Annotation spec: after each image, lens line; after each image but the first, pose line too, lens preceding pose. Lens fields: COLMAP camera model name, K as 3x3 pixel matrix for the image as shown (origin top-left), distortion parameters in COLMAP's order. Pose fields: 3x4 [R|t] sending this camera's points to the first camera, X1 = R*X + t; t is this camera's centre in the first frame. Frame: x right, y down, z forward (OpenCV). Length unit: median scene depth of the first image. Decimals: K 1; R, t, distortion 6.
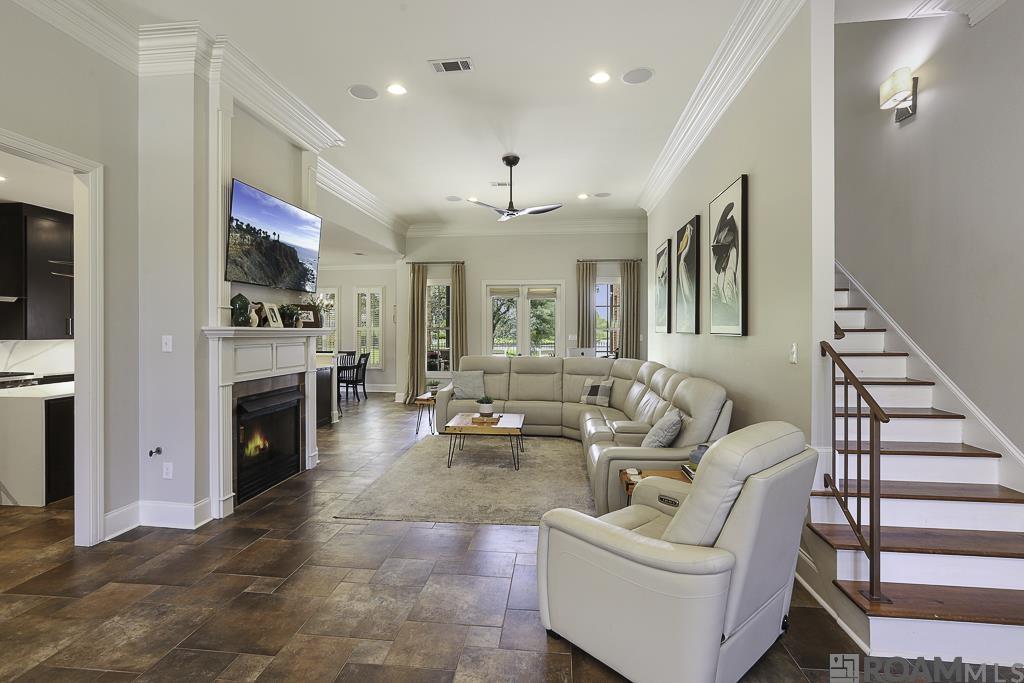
lens RADIAL K [[483.3, 0, 508.8], [0, 483.3, 355.0], [0, 0, 1]] dist [-0.057296, 0.024052]
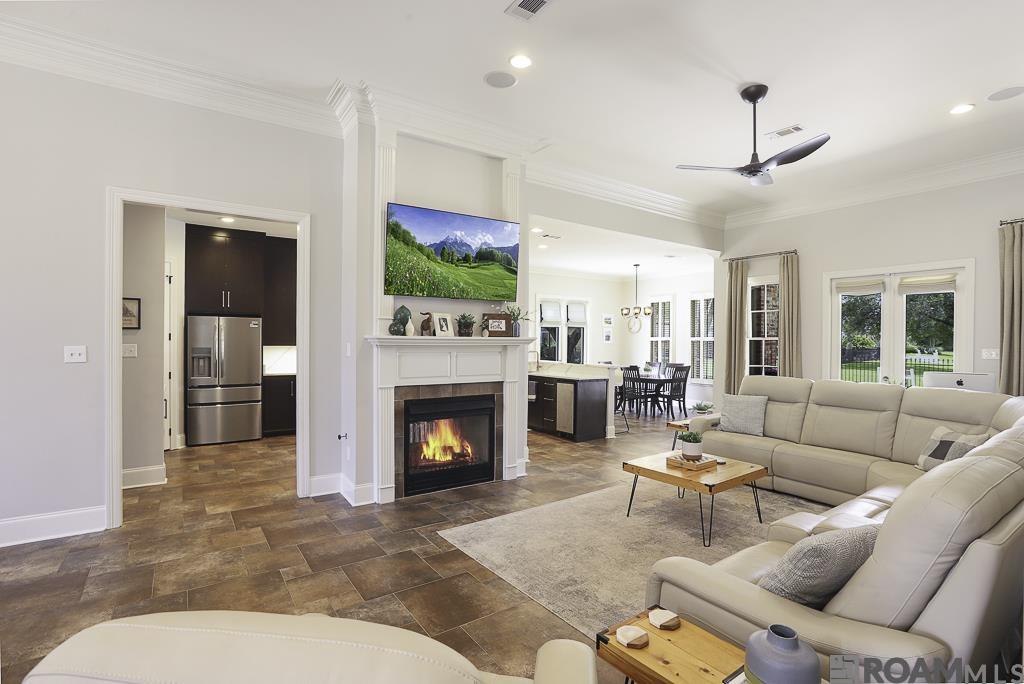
lens RADIAL K [[483.3, 0, 508.8], [0, 483.3, 355.5], [0, 0, 1]] dist [-0.057296, 0.024052]
pose [[0.651669, 0.028302, -0.757975, 0.403311], [-0.044007, 0.999031, -0.000532, -0.021183], [0.757226, 0.033703, 0.652283, 0.415577]]
